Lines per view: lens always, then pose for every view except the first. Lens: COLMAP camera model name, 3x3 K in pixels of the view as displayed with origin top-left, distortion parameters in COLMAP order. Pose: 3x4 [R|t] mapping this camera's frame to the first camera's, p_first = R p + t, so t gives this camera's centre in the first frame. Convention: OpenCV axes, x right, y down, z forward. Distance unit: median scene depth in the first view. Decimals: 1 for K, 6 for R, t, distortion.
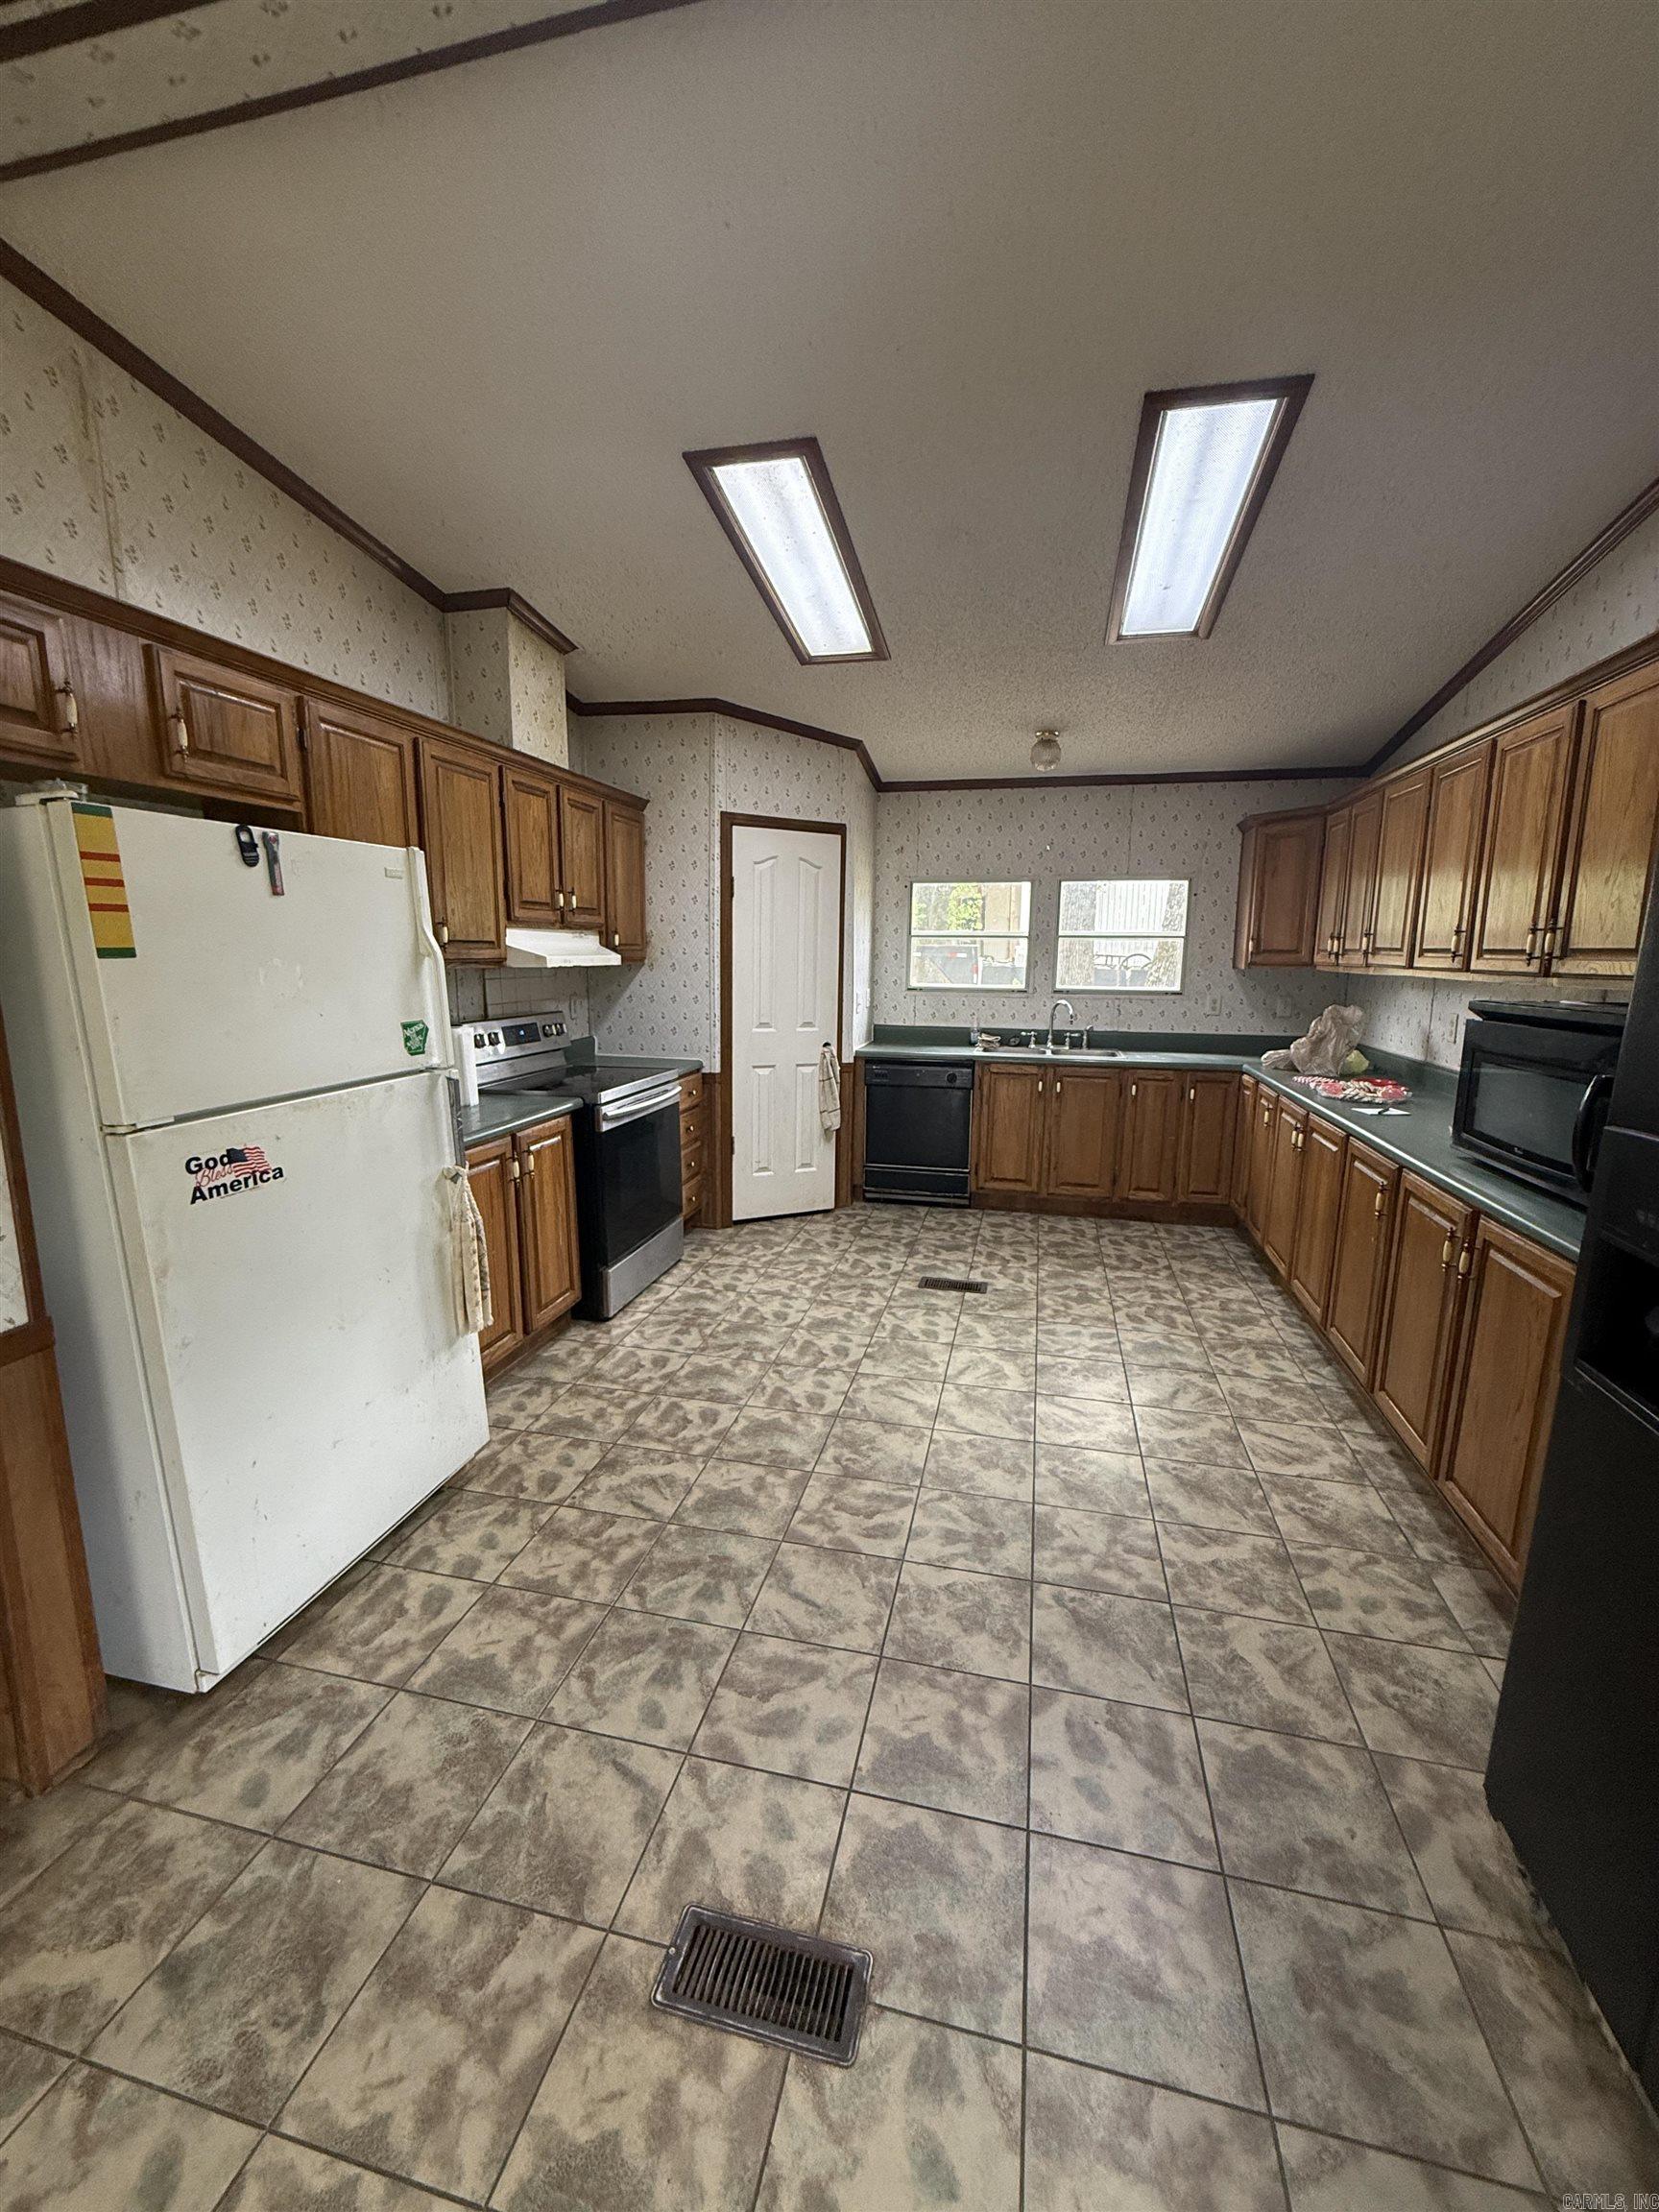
lens RADIAL K [[884.5, 0, 829.7], [0, 884.5, 1104.7], [0, 0, 1]] dist [0.000175, 0.000076]
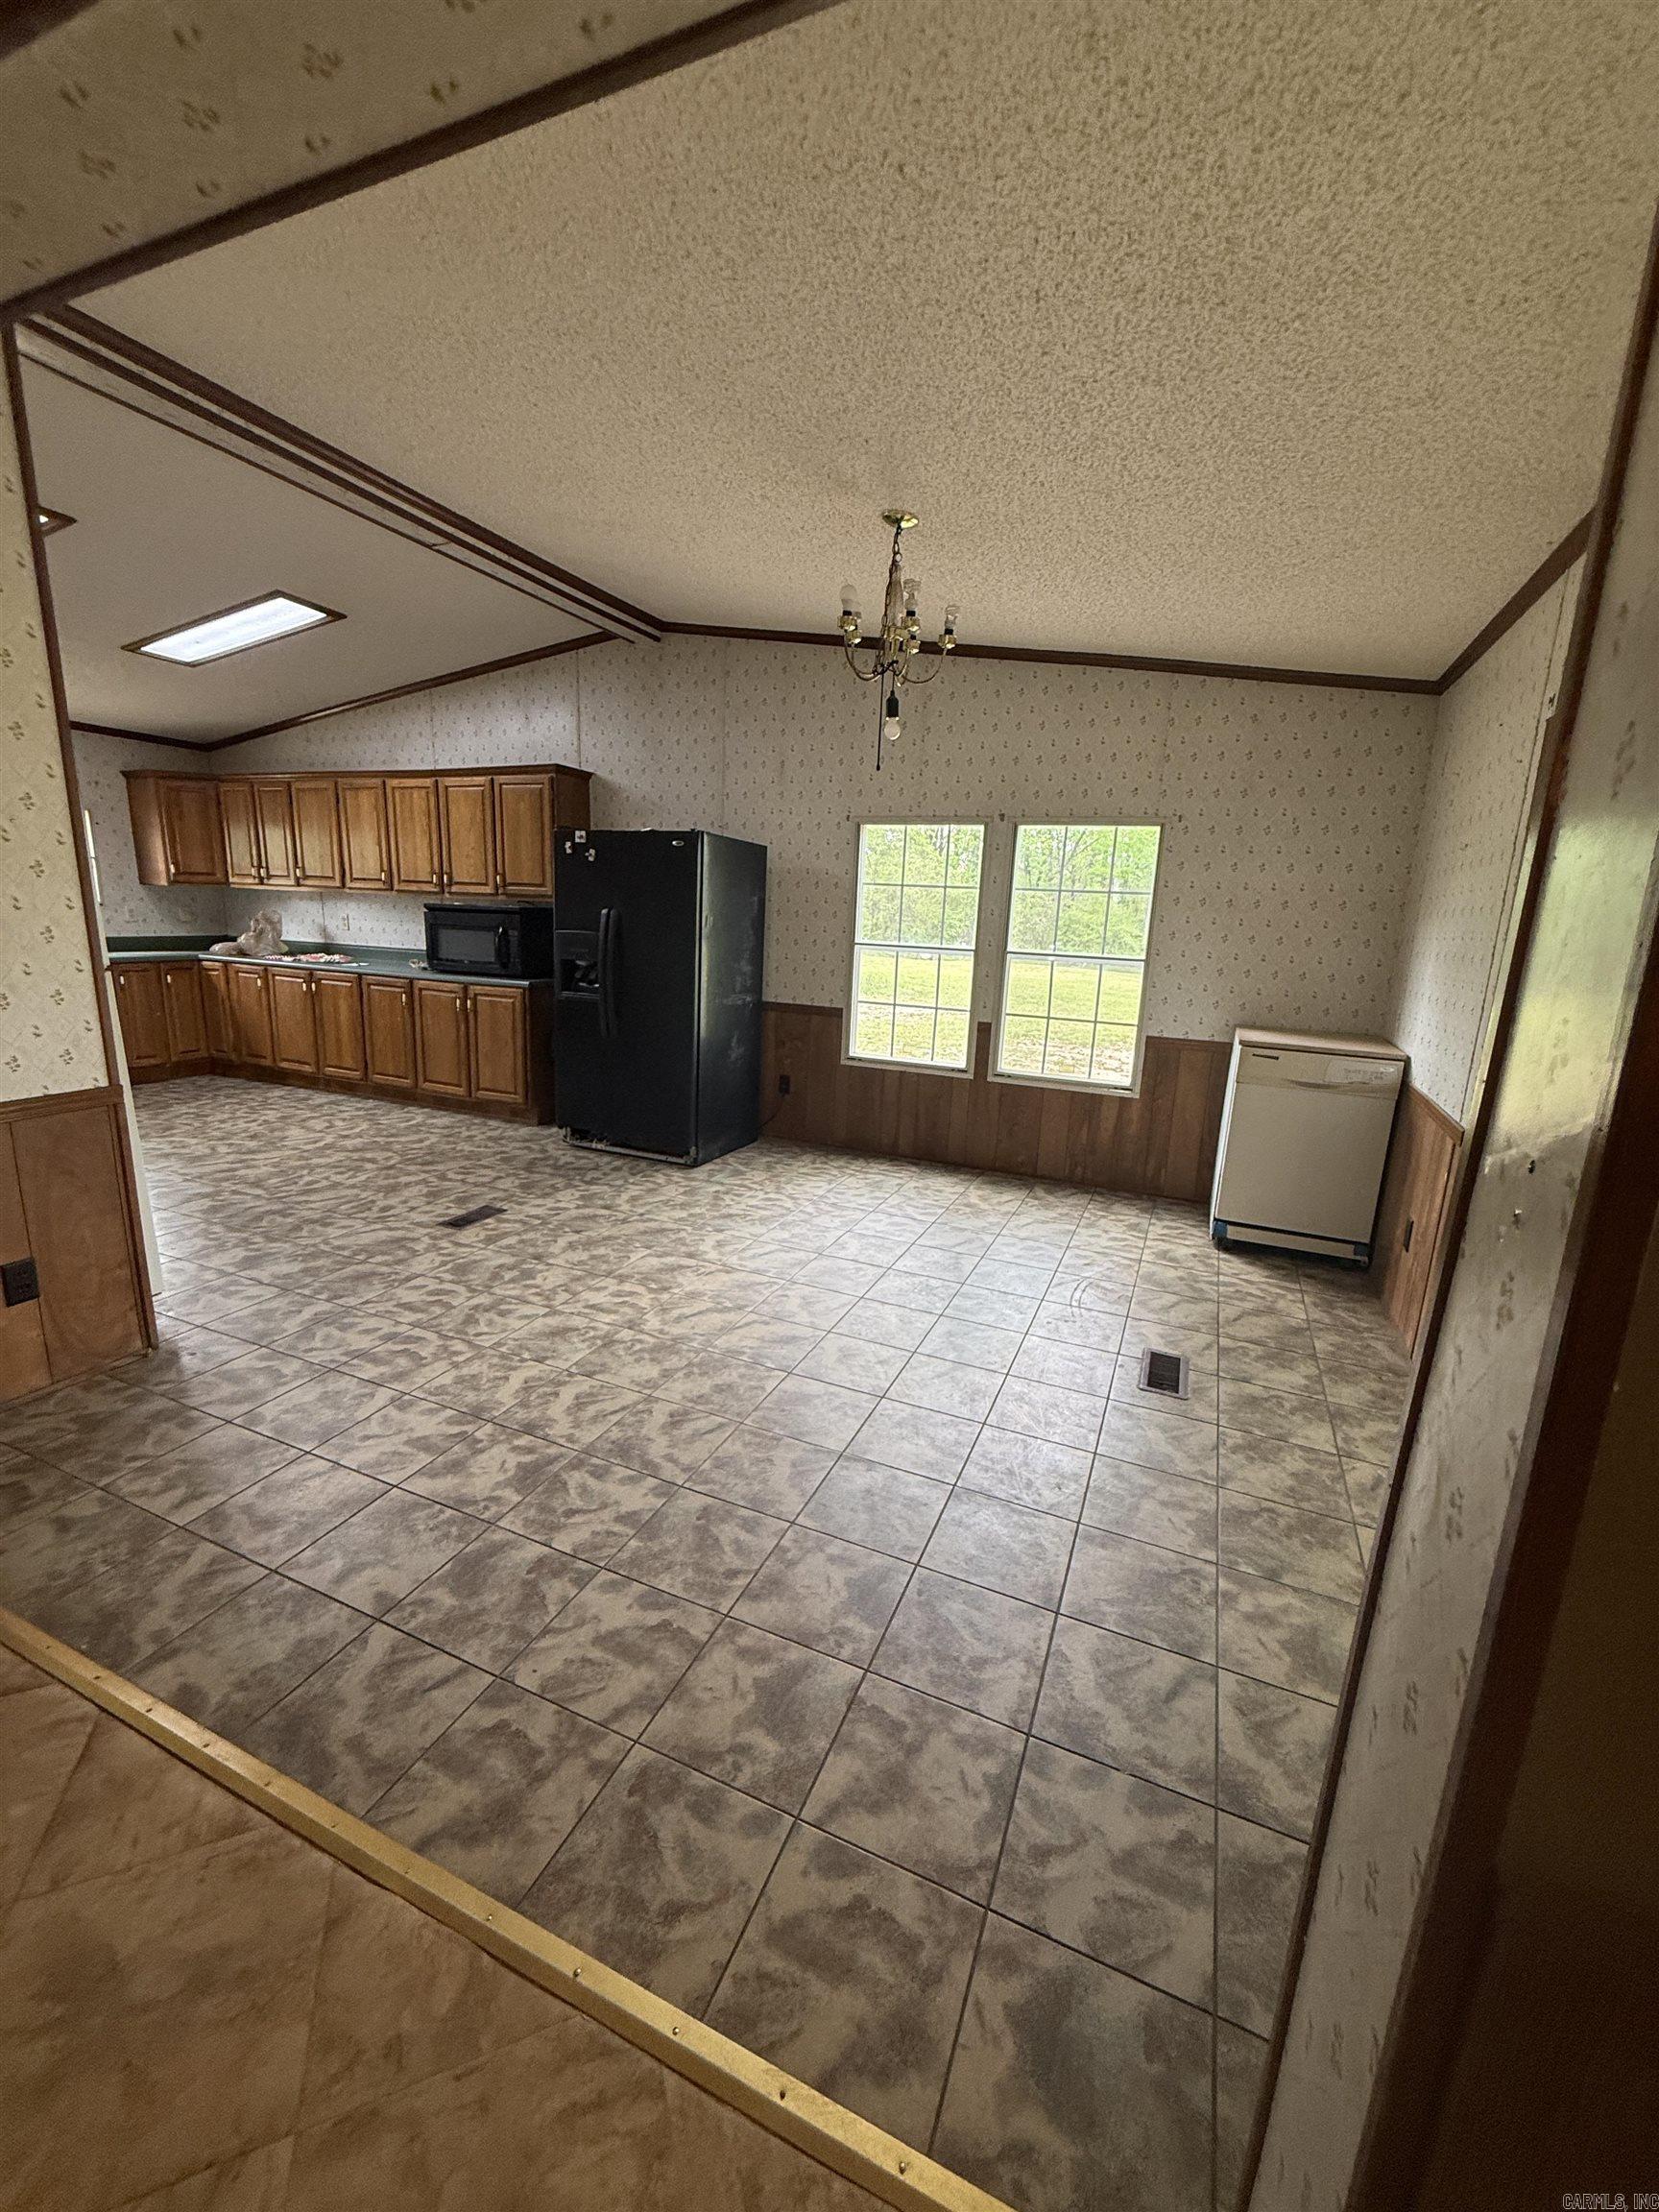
lens RADIAL K [[884.5, 0, 826.9], [0, 884.5, 1104.7], [0, 0, 1]] dist [0.000175, 0.000076]
pose [[0.178498, -0.215935, 0.959953, -1.828548], [0.131983, 0.972059, 0.194117, 0.110818], [-0.975048, 0.092048, 0.202011, -0.581415]]
